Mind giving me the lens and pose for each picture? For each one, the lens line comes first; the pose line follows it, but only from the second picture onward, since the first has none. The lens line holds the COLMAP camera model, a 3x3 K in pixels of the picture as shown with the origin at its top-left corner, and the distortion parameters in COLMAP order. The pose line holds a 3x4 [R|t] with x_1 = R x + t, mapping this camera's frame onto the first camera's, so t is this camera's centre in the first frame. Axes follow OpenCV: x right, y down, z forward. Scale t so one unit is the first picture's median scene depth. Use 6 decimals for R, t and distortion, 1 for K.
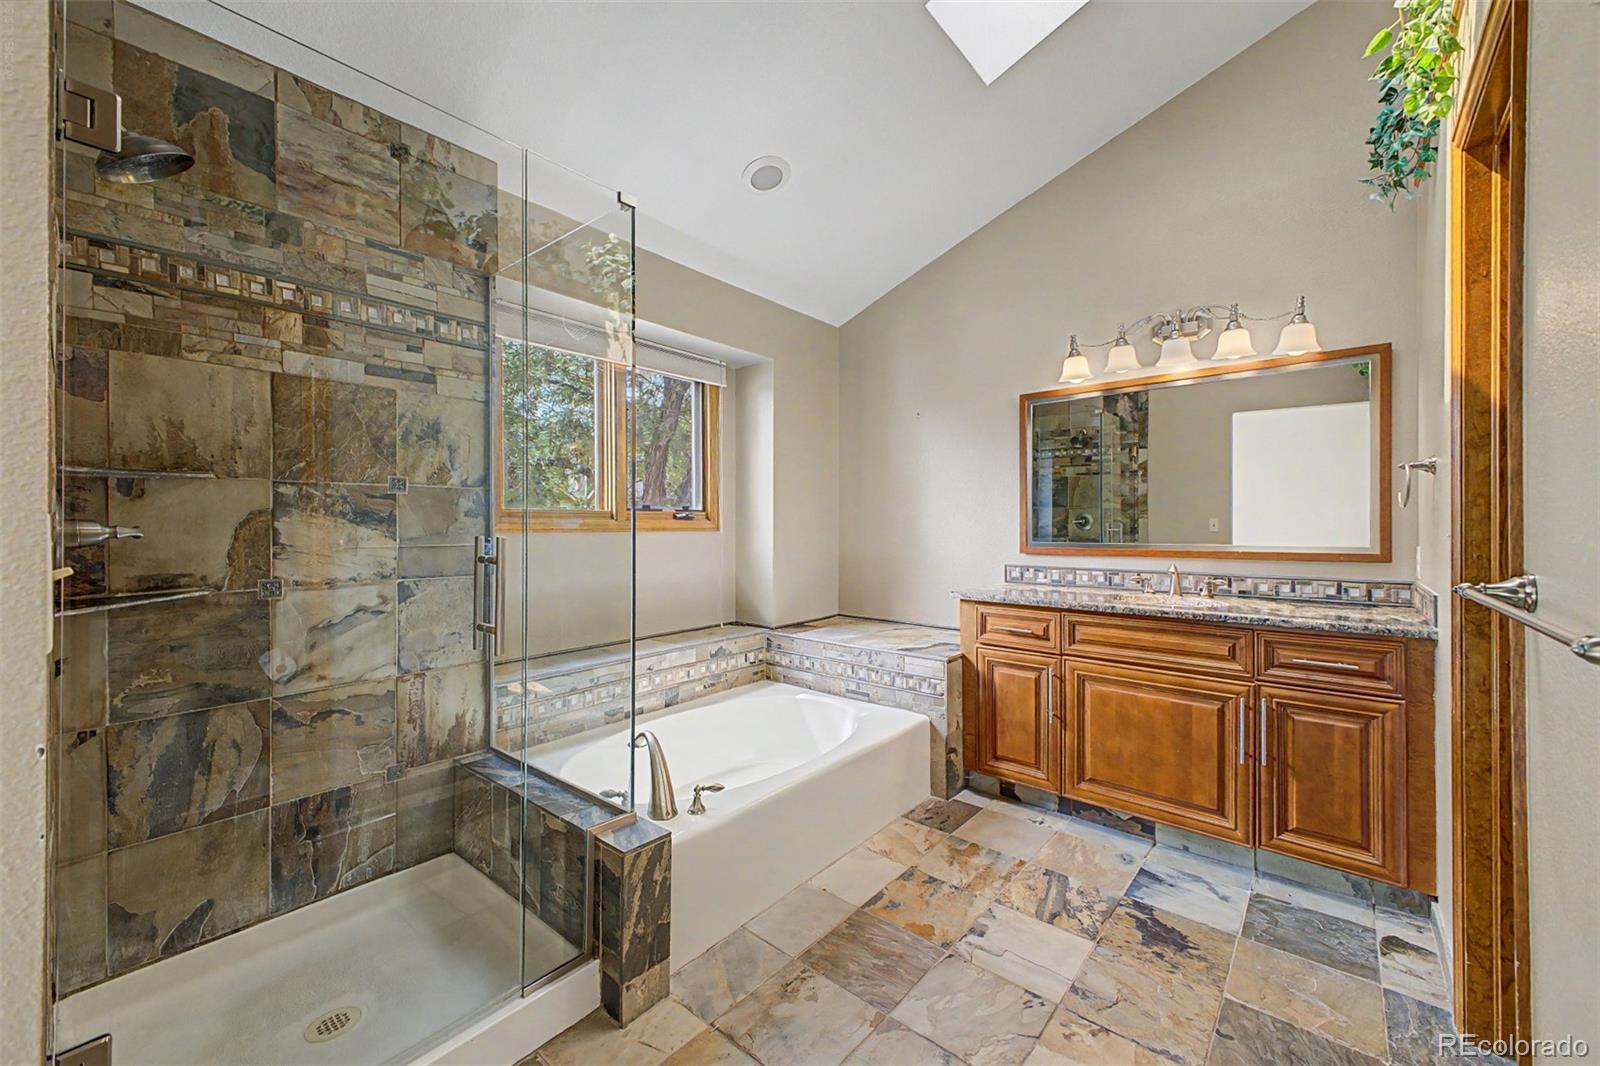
lens RADIAL K [[639.0, 0, 800.5], [0, 639.0, 529.1], [0, 0, 1]] dist [0.028004, -0.012076]
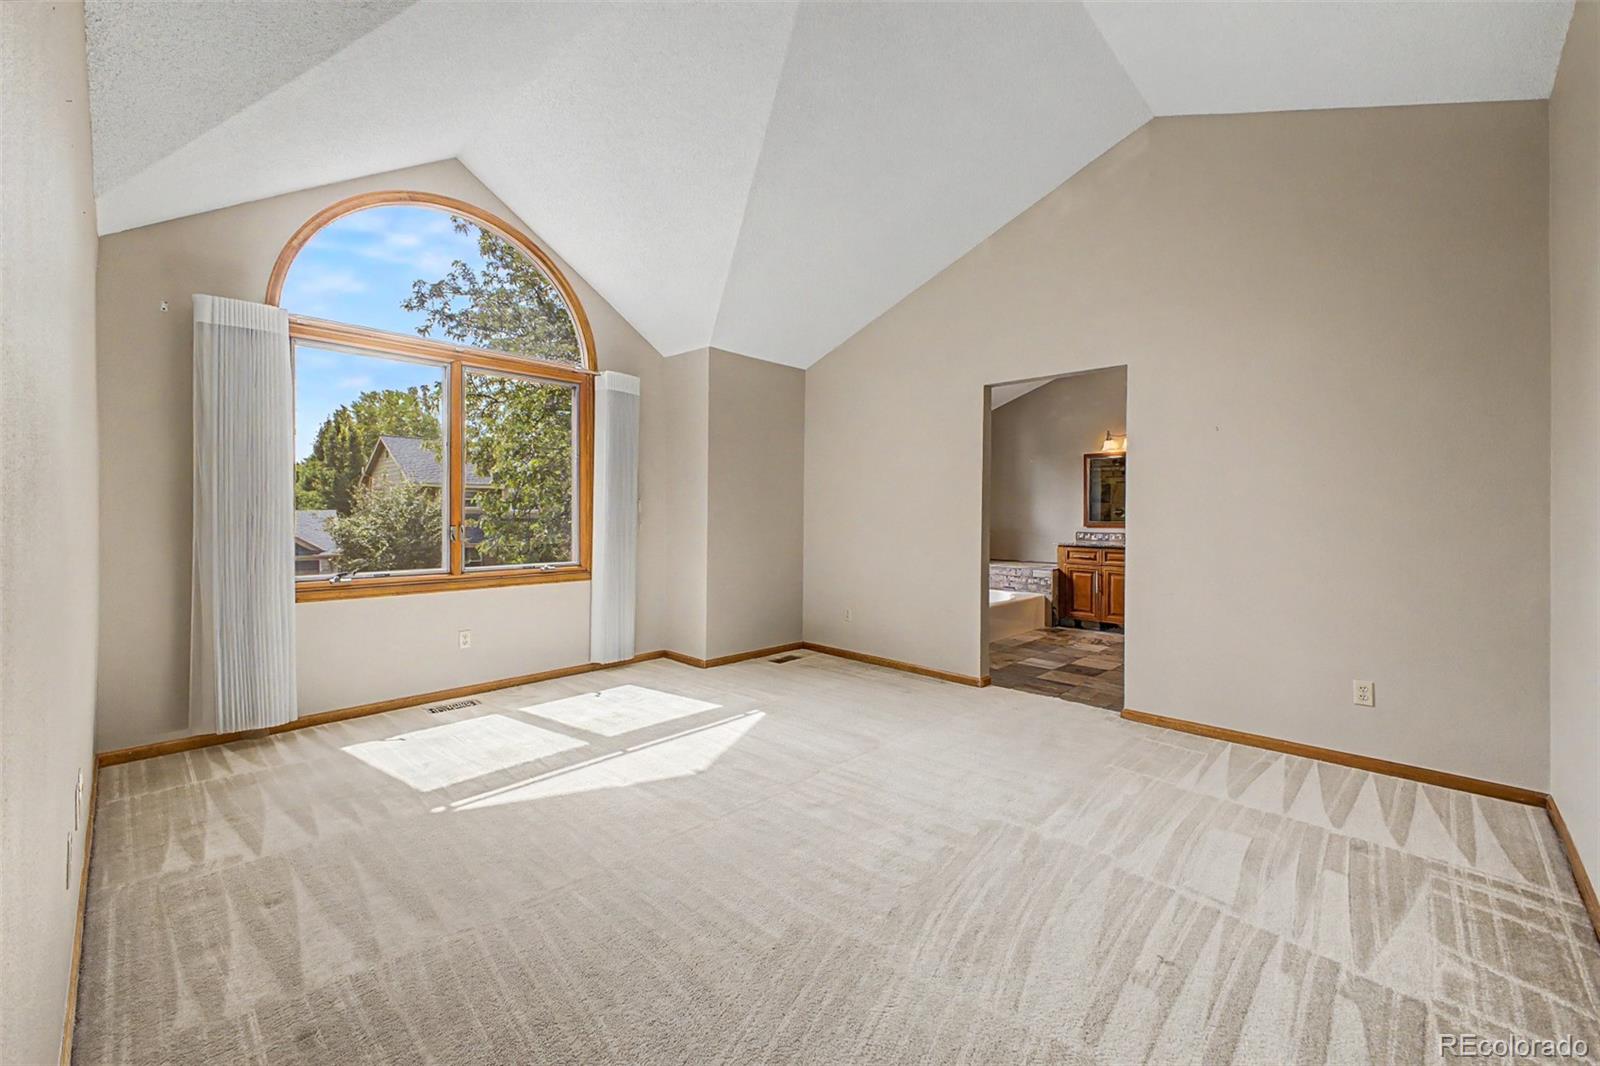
lens RADIAL K [[639.0, 0, 800.5], [0, 639.0, 529.1], [0, 0, 1]] dist [0.028004, -0.012076]
pose [[0.997545, 0.000598, -0.070019, -0.560917], [0.000583, 0.999858, 0.016842, 0.010964], [0.070019, -0.016841, 0.997403, -1.504926]]
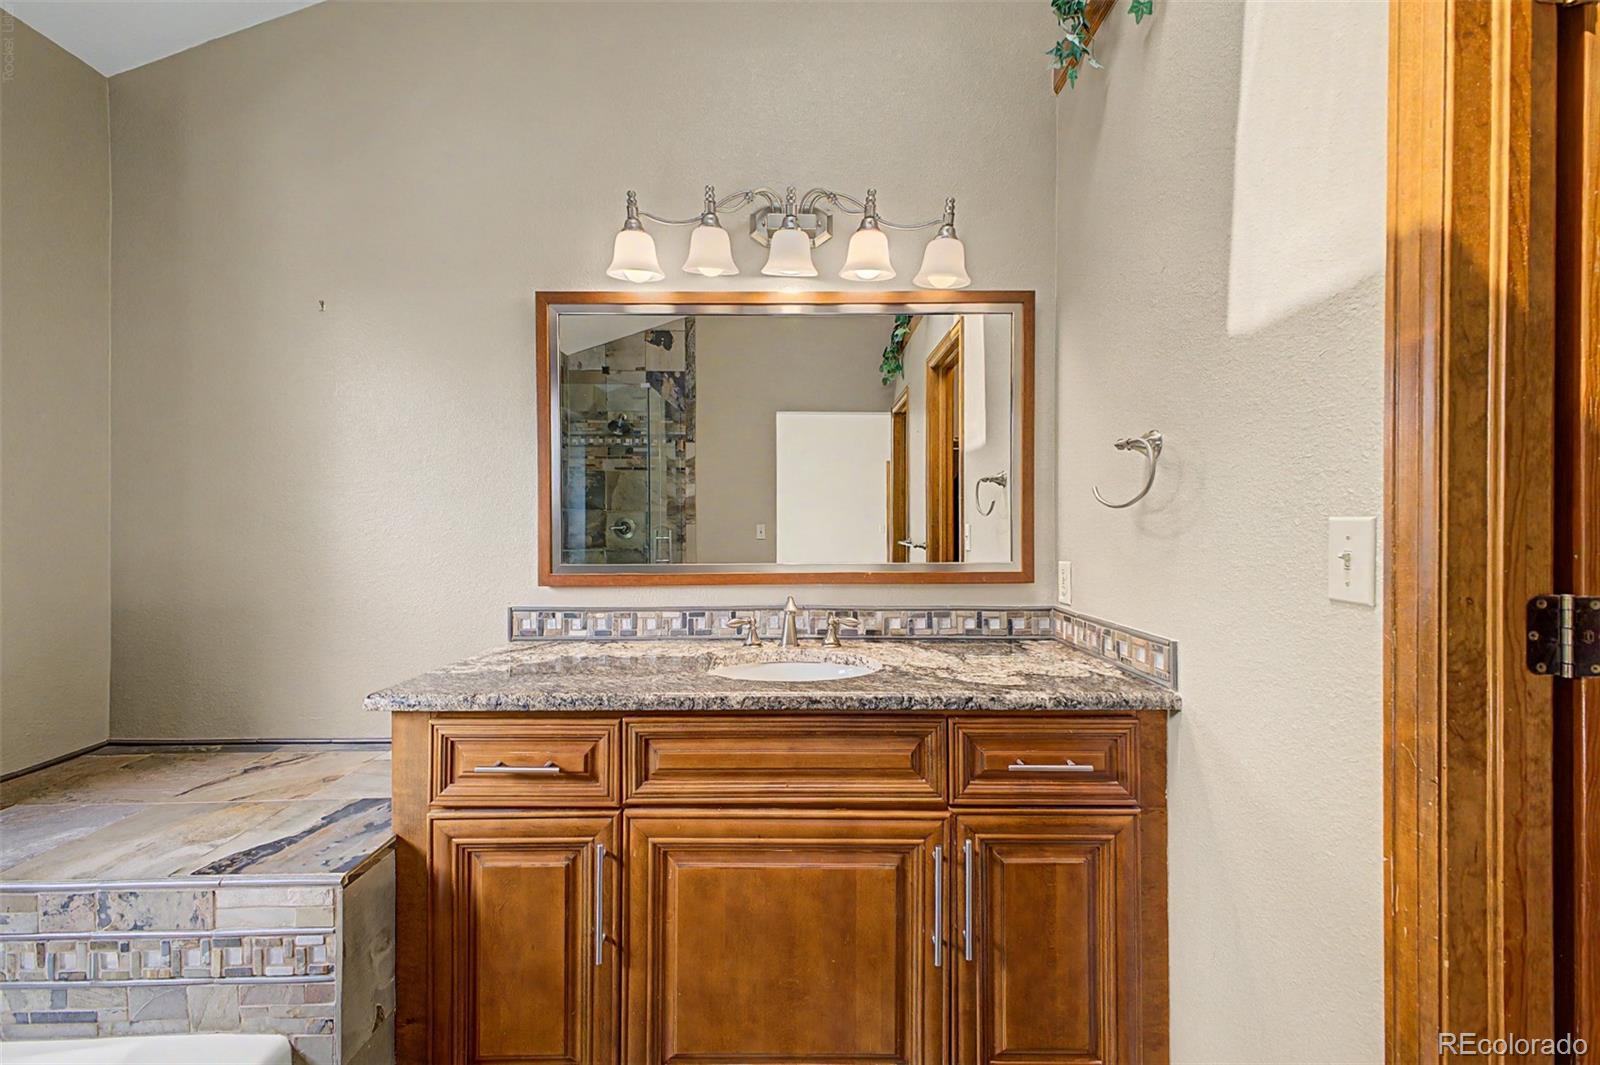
lens RADIAL K [[639.0, 0, 800.5], [0, 639.0, 528.6], [0, 0, 1]] dist [0.028004, -0.012076]
pose [[0.761490, 0.000273, 0.648177, 0.190805], [0.006530, 0.999946, -0.008093, -0.006203], [-0.648144, 0.010395, 0.761447, 0.528498]]
